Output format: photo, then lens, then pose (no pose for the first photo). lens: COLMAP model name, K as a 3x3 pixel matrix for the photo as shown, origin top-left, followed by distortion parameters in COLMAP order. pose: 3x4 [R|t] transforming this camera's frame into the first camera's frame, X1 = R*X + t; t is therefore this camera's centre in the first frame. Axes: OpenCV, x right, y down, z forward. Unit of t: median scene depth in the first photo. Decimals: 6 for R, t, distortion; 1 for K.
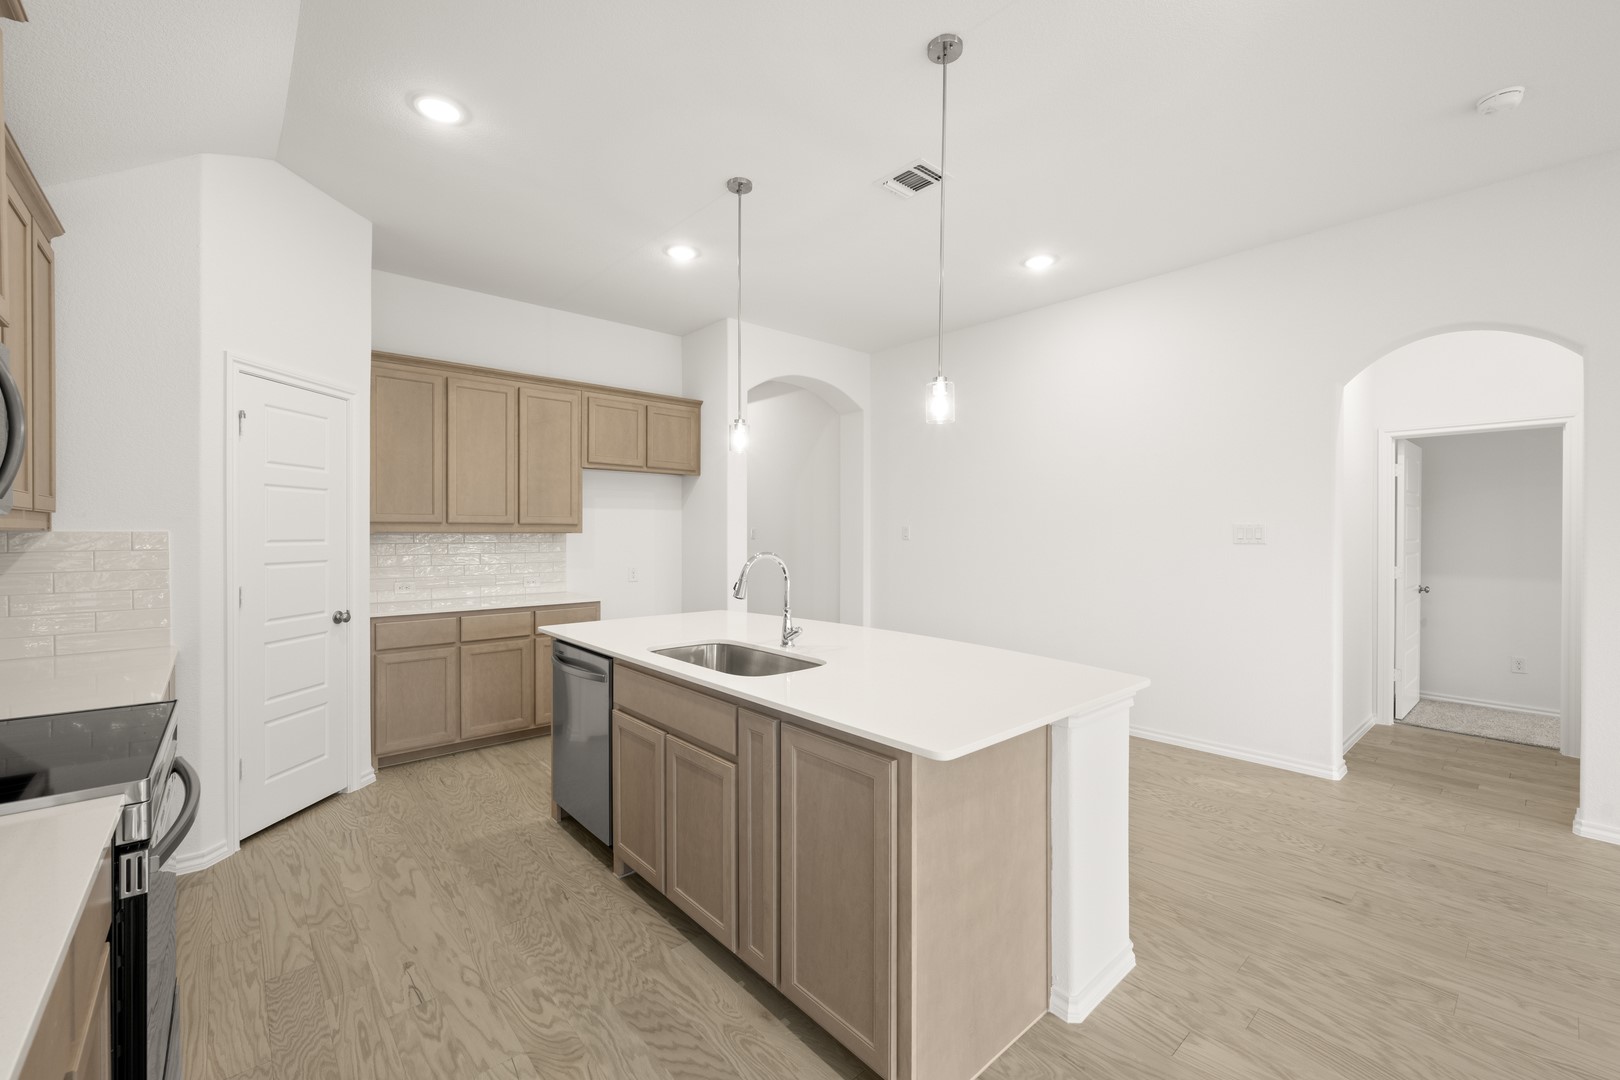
lens RADIAL K [[665.8, 0, 817.7], [0, 665.8, 536.8], [0, 0, 1]] dist [-0.001486, -0.000827]
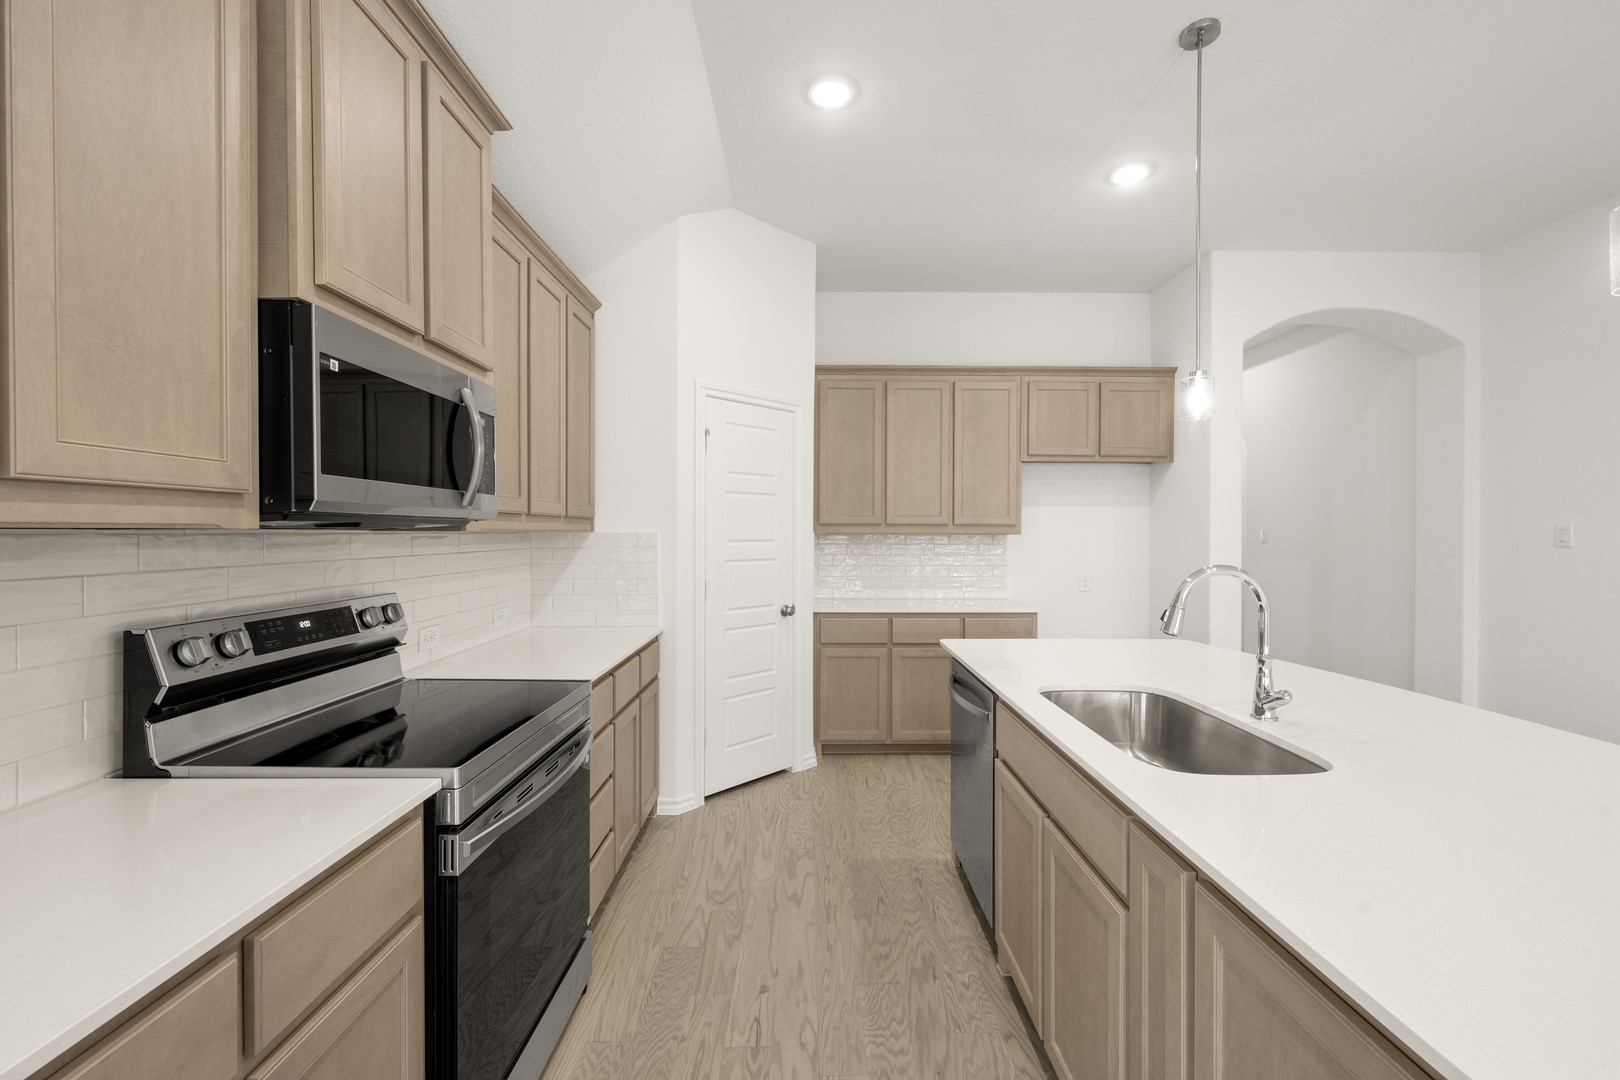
lens RADIAL K [[665.8, 0, 809.8], [0, 665.8, 536.9], [0, 0, 1]] dist [-0.001486, -0.000827]
pose [[0.750967, 0.004289, -0.660326, 0.039267], [-0.005726, 0.999984, -0.000017, -0.001086], [0.660315, 0.003794, 0.750979, 0.225958]]
